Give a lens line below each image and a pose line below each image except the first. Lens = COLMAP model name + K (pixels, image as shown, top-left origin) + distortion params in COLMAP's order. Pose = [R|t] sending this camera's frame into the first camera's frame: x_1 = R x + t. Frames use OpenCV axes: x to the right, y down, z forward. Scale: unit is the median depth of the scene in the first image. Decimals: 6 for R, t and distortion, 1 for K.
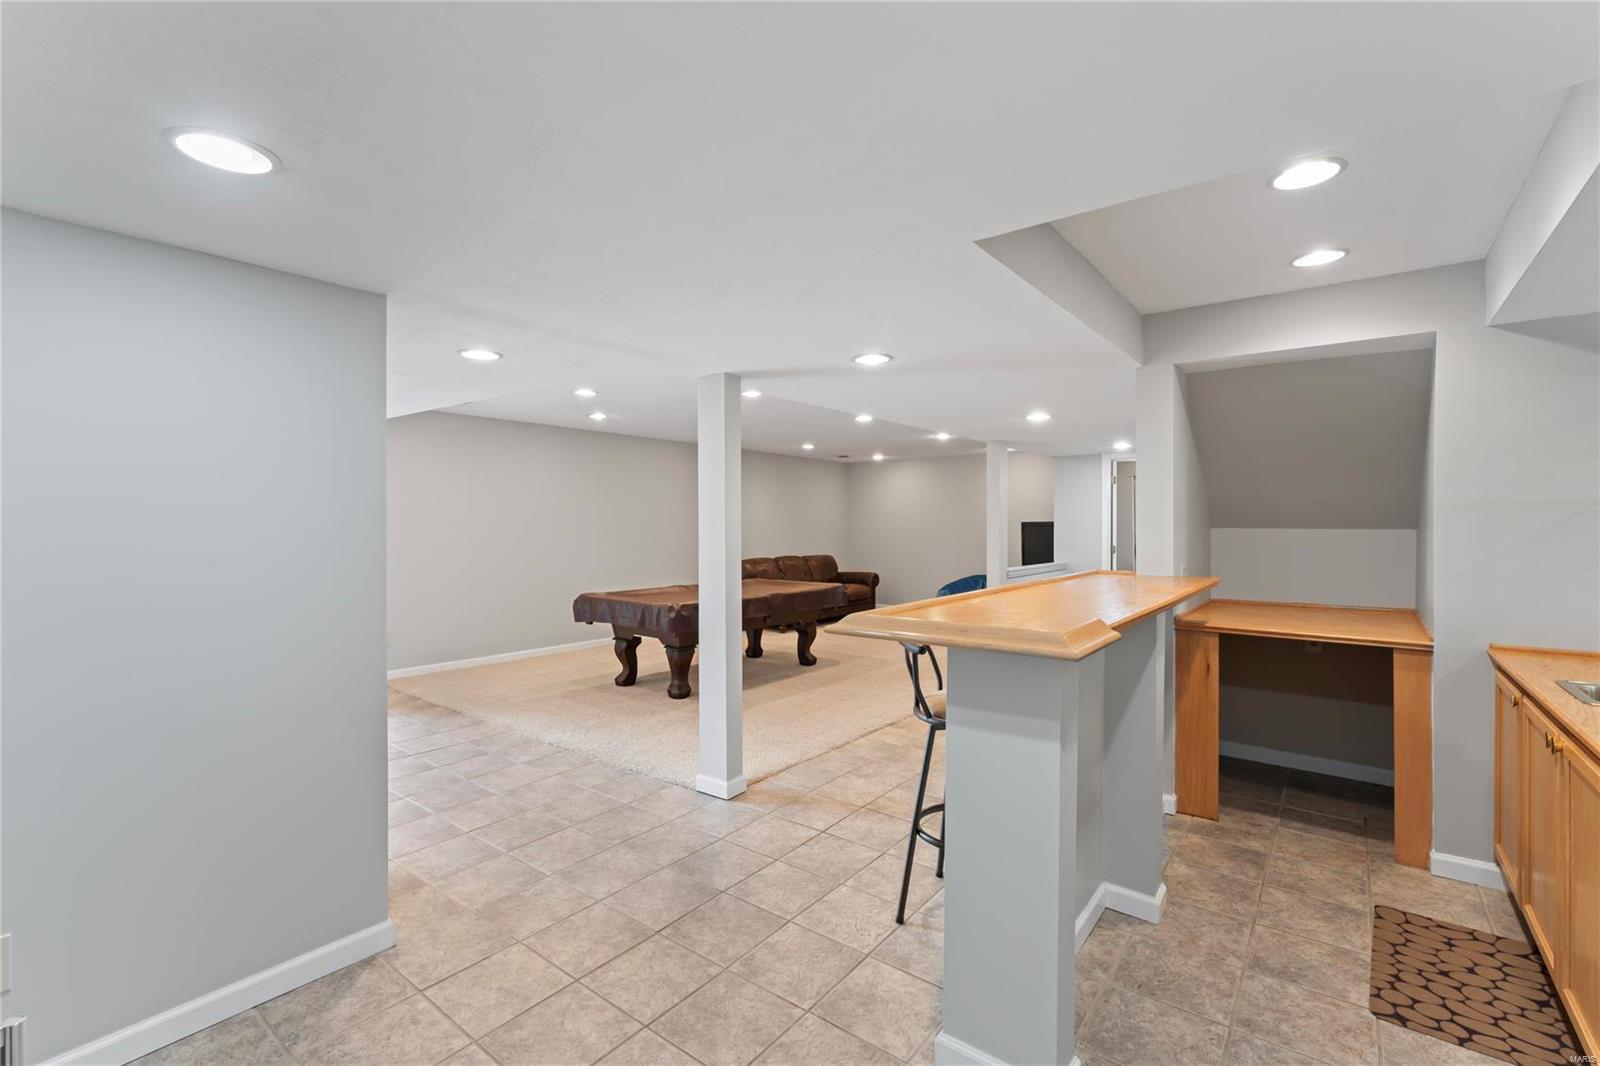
lens RADIAL K [[704.8, 0, 798.8], [0, 704.8, 533.1], [0, 0, 1]] dist [-0.002018, 0.000084]
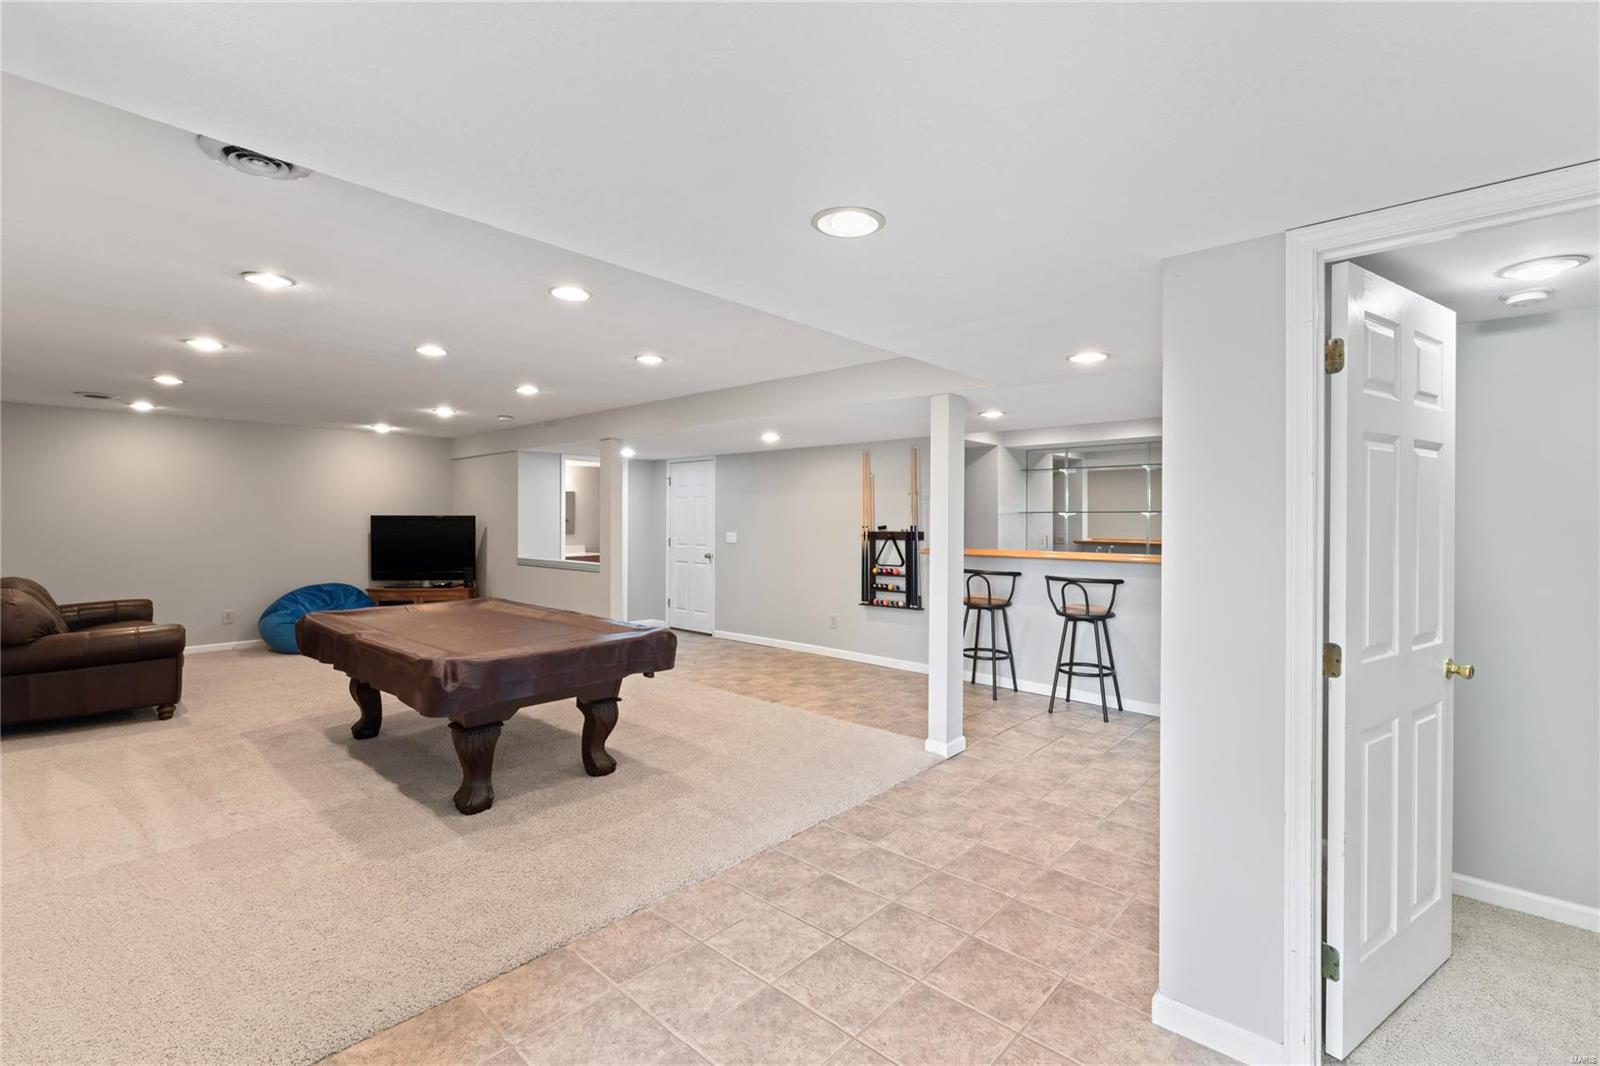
lens RADIAL K [[704.8, 0, 799.7], [0, 704.8, 519.6], [0, 0, 1]] dist [-0.002018, 0.000084]
pose [[0.079965, -0.001960, 0.996796, -1.328762], [0.009042, 0.999958, 0.001241, -0.022566], [-0.996757, 0.008914, 0.079979, 1.176274]]
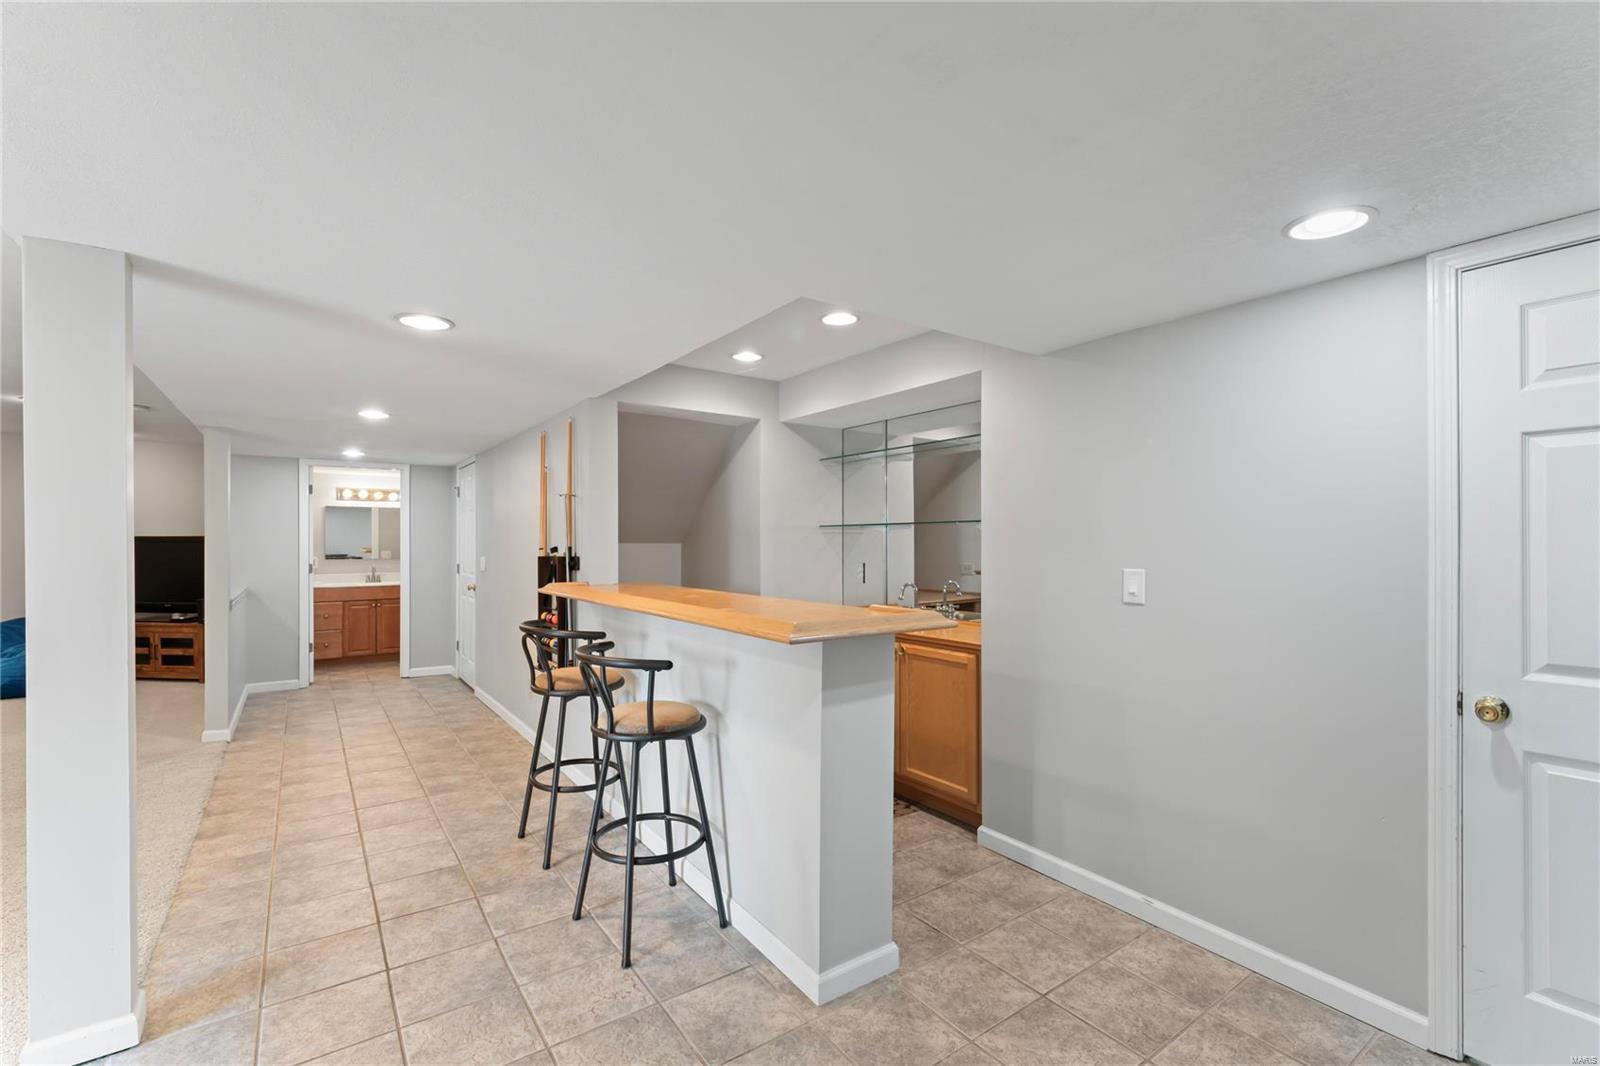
lens RADIAL K [[704.8, 0, 798.0], [0, 704.8, 539.3], [0, 0, 1]] dist [-0.002018, 0.000084]
pose [[0.289573, 0.005495, 0.957140, -0.471232], [0.010110, 0.999910, -0.008800, -0.000116], [-0.957103, 0.012224, 0.289491, 0.350339]]
